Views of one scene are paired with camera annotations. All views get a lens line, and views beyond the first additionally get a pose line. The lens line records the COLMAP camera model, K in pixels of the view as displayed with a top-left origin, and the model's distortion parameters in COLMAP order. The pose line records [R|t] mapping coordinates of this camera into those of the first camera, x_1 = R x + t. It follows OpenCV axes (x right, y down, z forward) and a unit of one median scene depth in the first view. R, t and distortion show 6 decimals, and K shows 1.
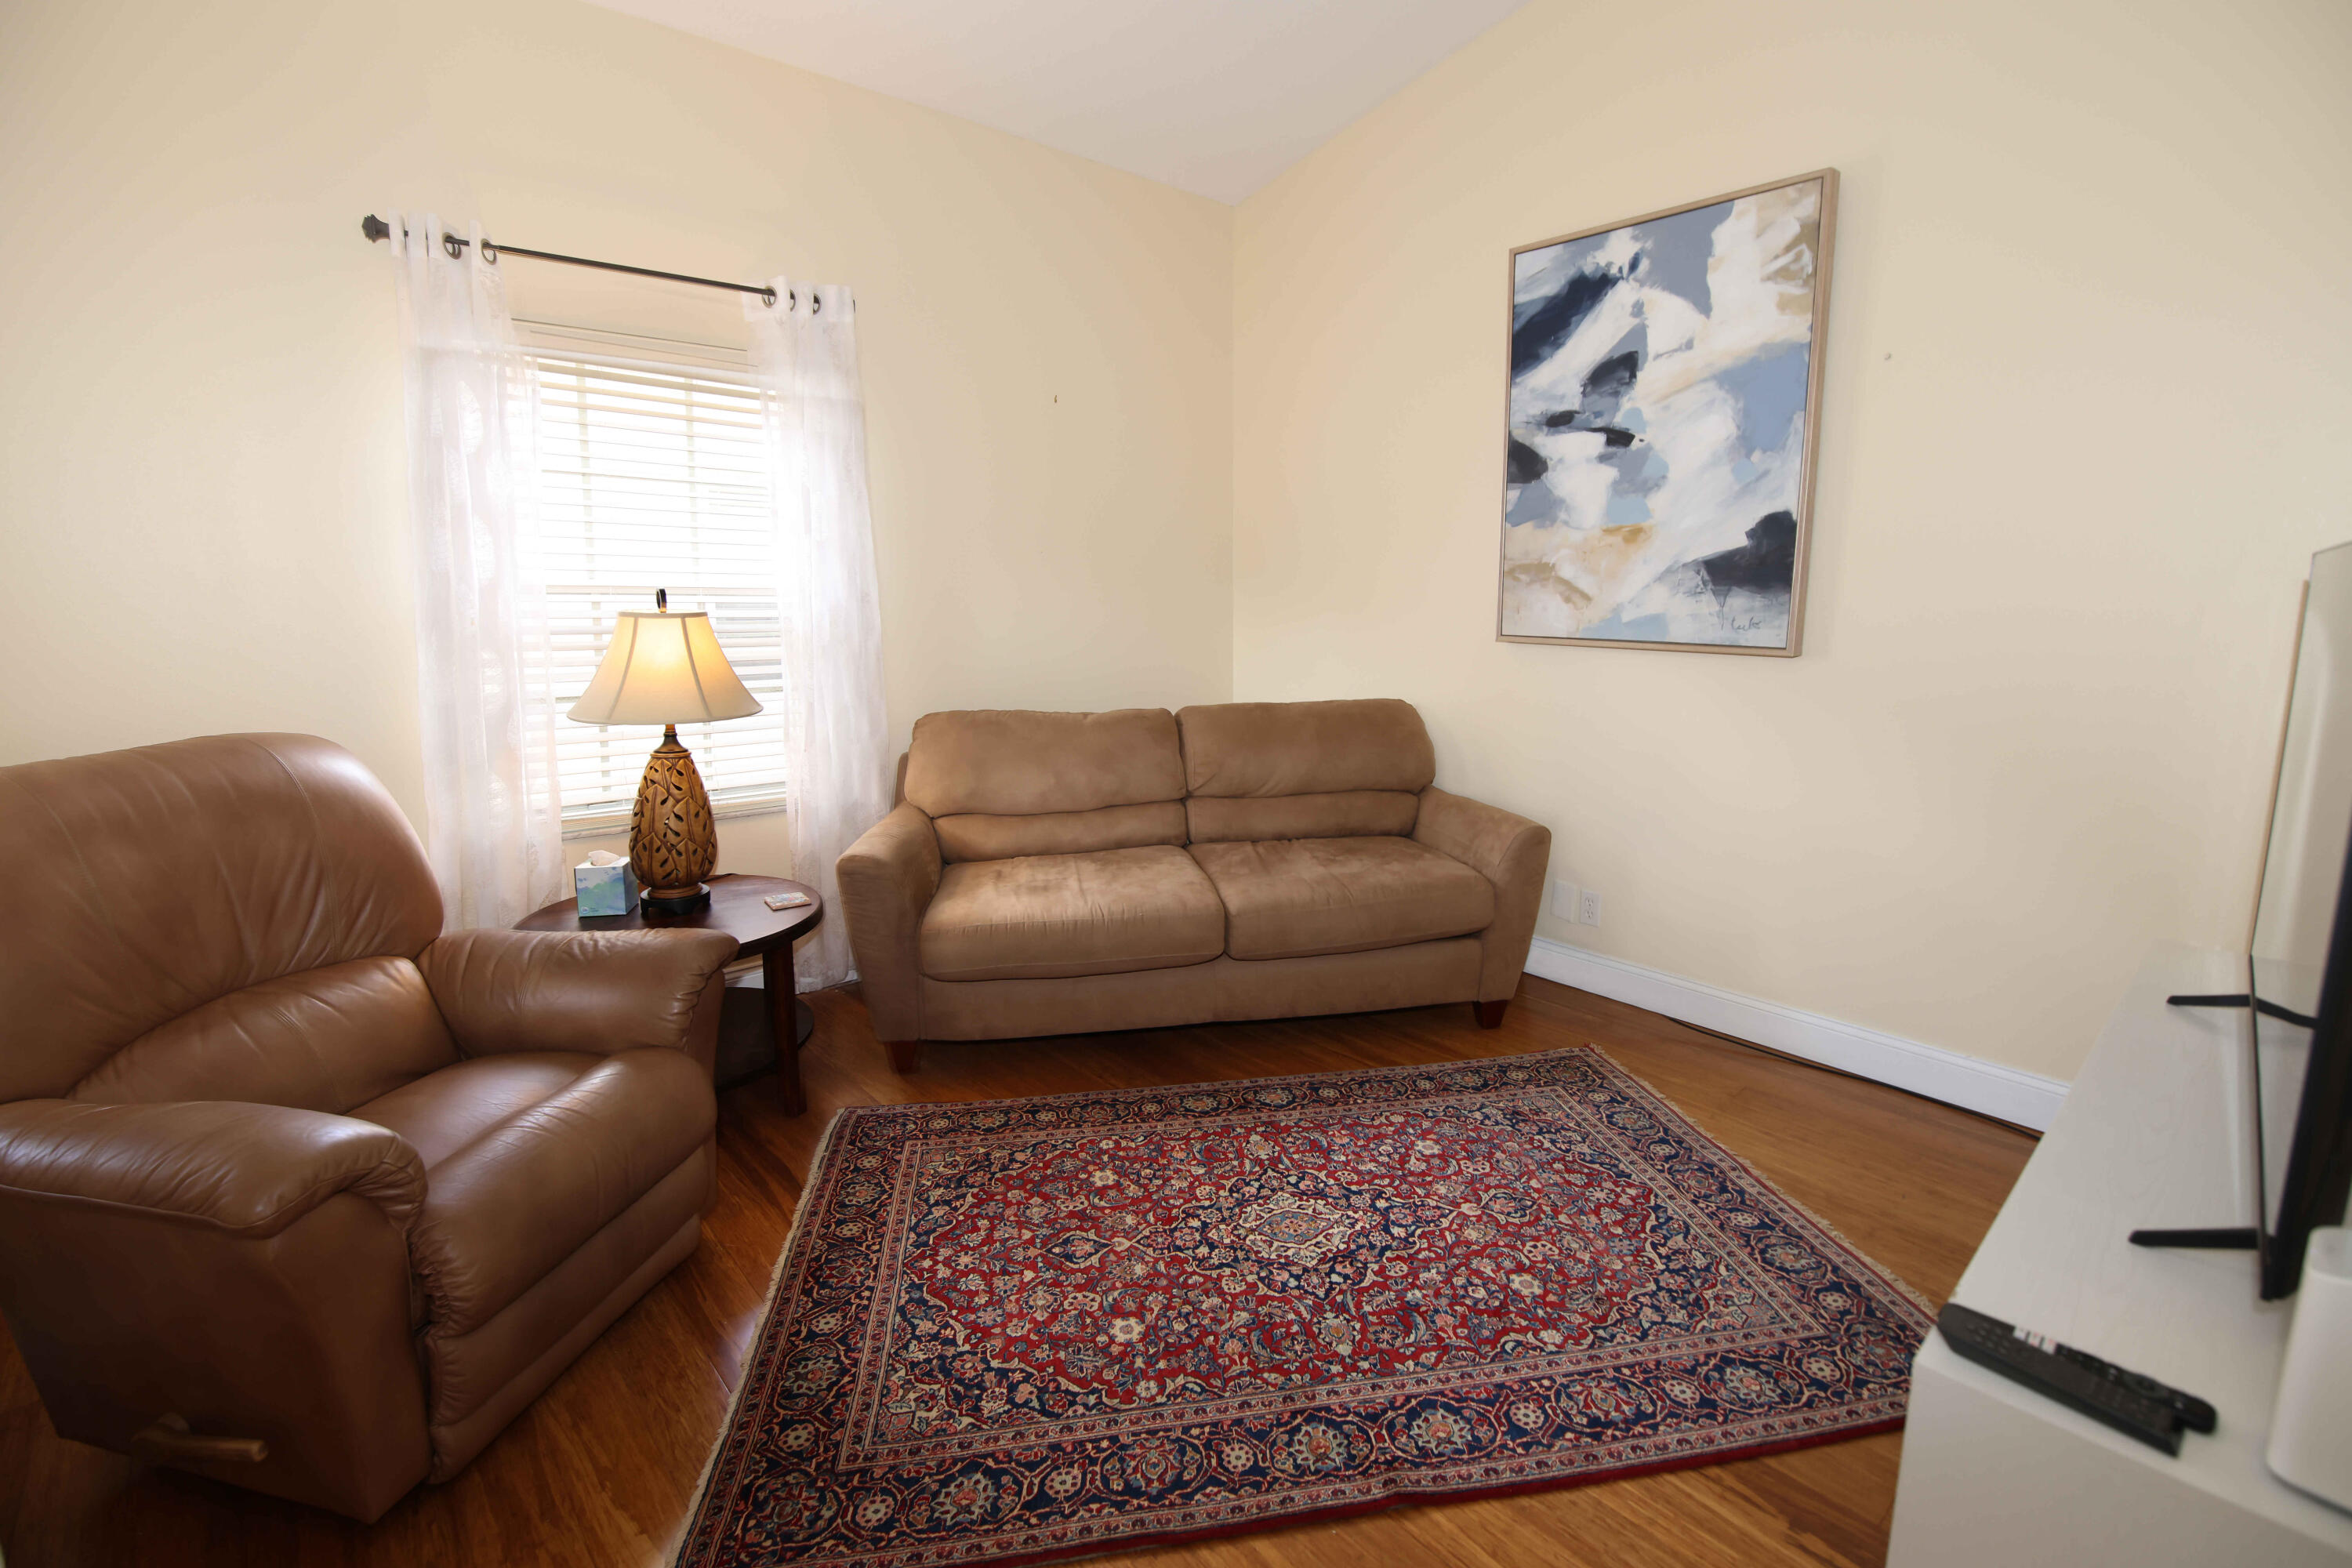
lens RADIAL K [[1079.0, 0, 1165.7], [0, 1079.0, 746.3], [0, 0, 1]] dist [-0.002787, -0.003274]
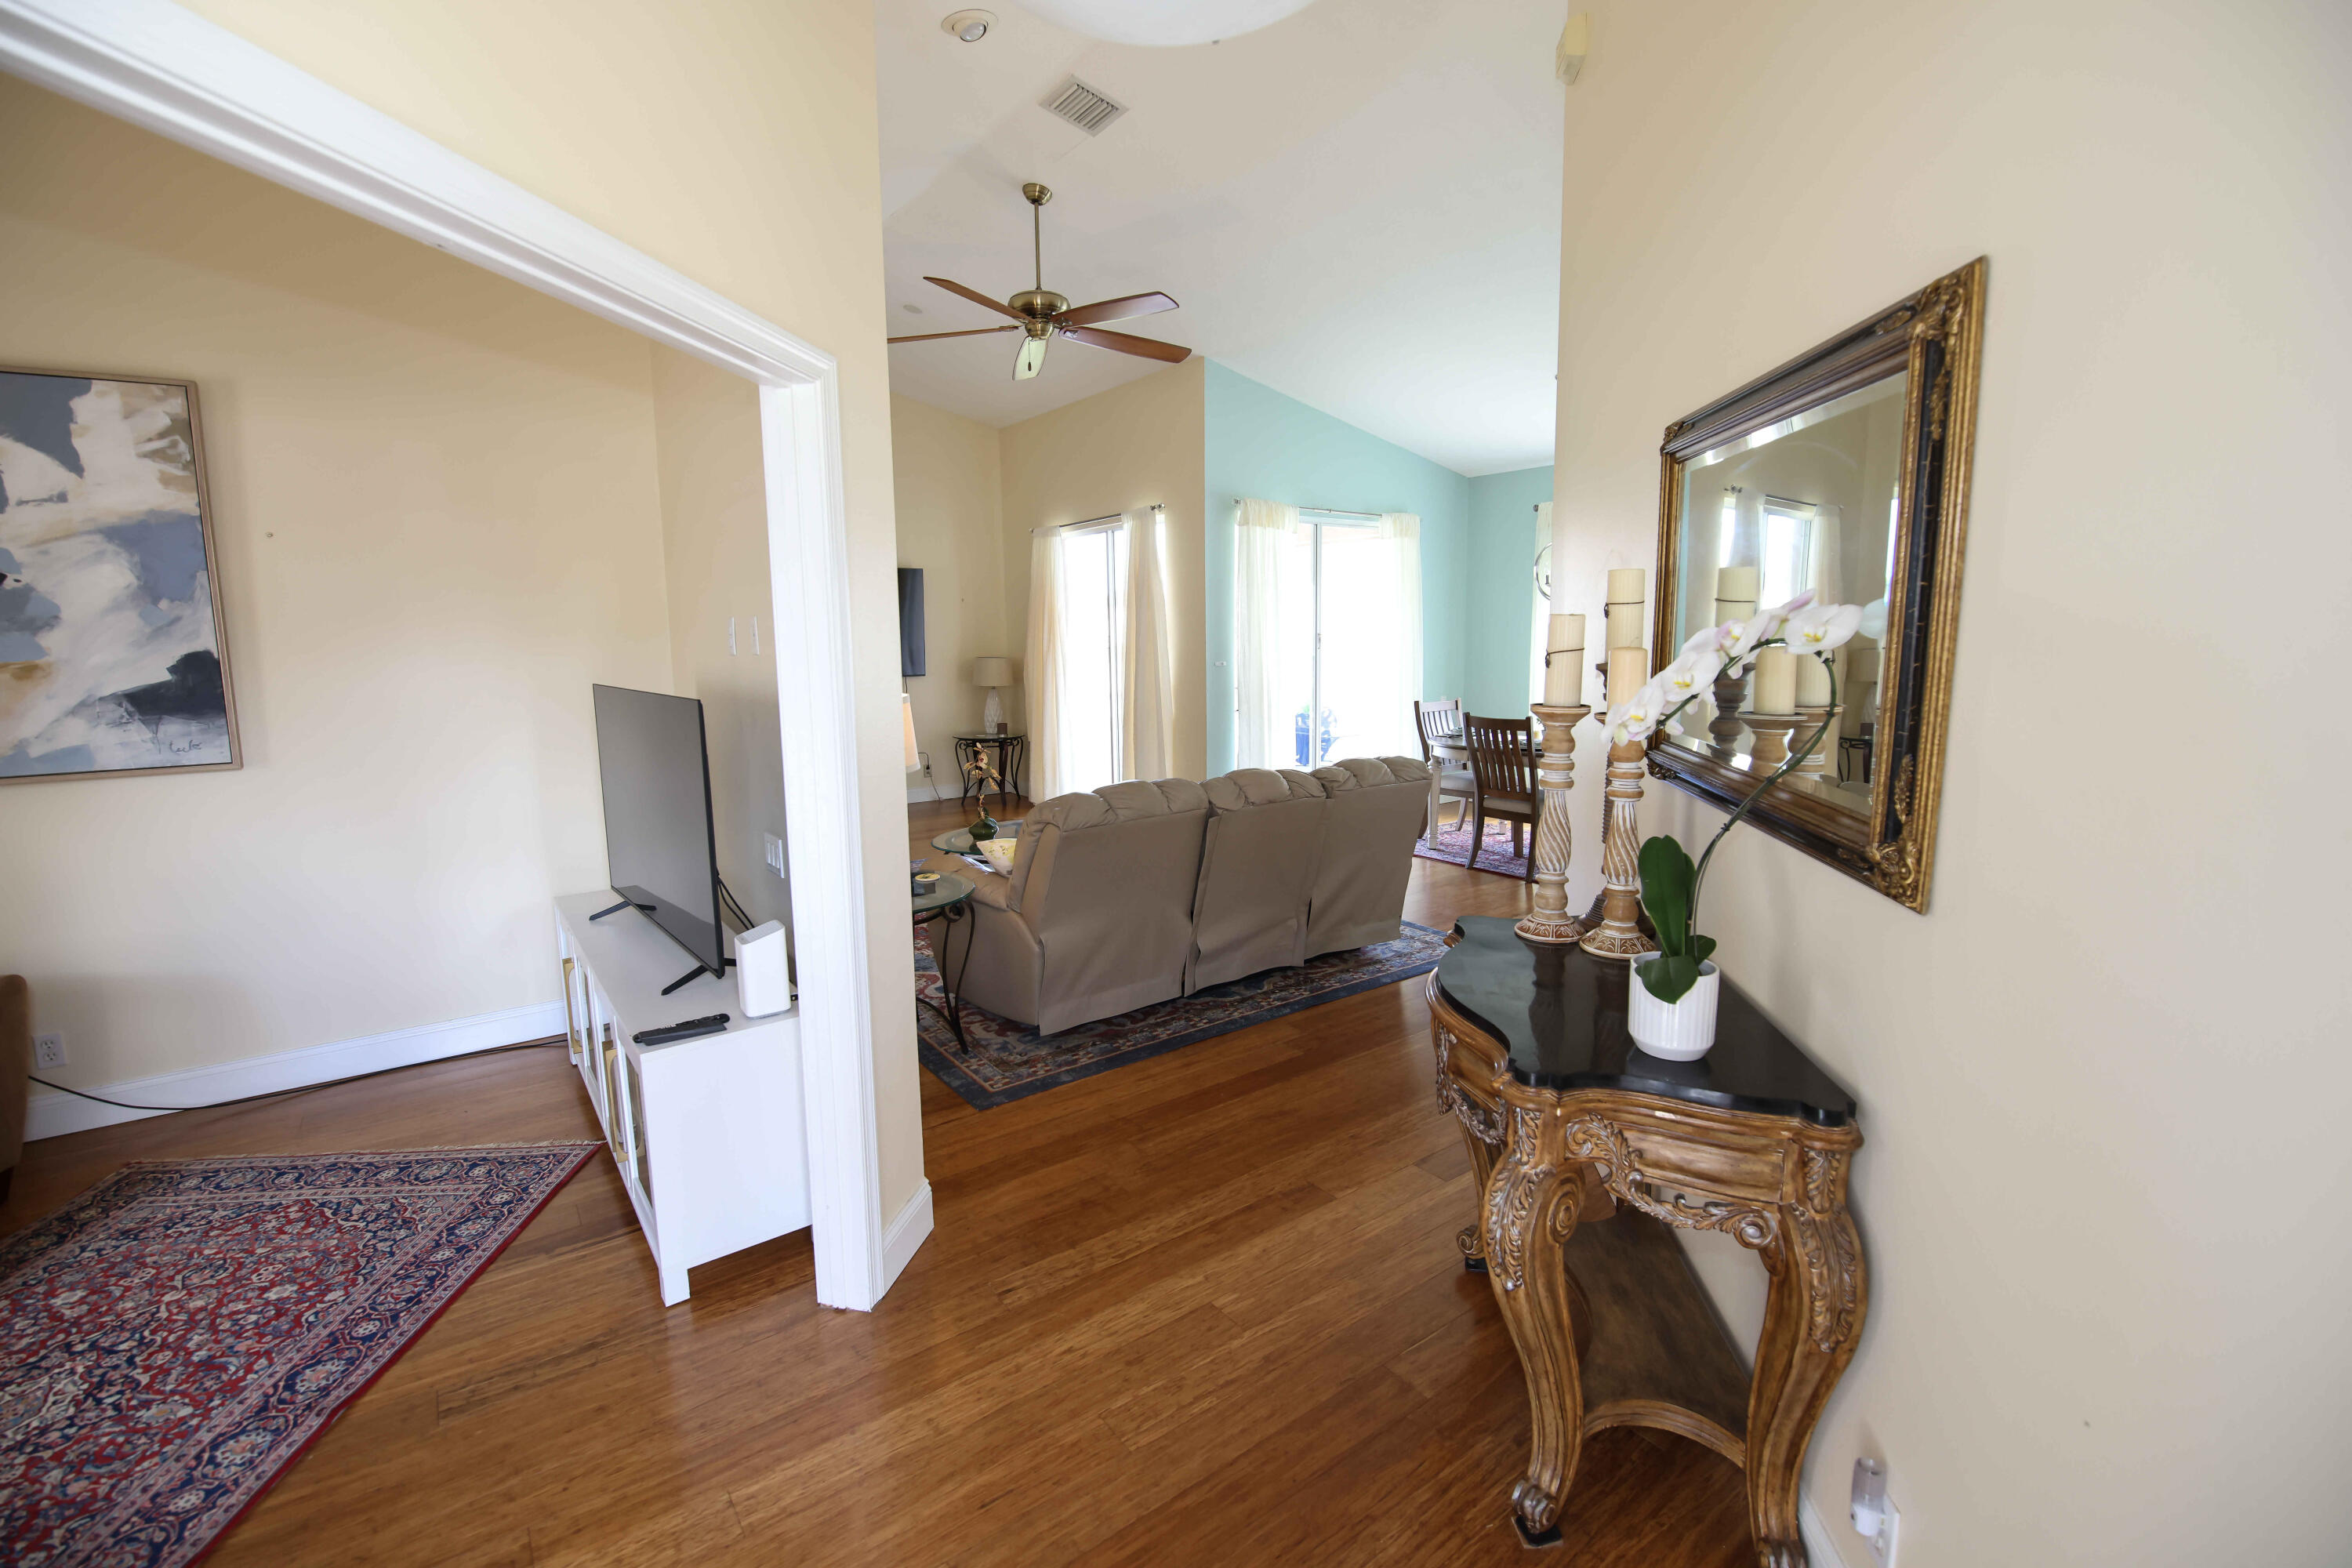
lens RADIAL K [[1022.9, 0, 1168.1], [0, 1022.9, 772.5], [0, 0, 1]] dist [-0.005508, -0.007862]
pose [[0.106823, -0.136222, 0.984902, -0.455835], [0.173996, 0.977846, 0.116375, -0.031400], [-0.978935, 0.158937, 0.128159, -0.179940]]
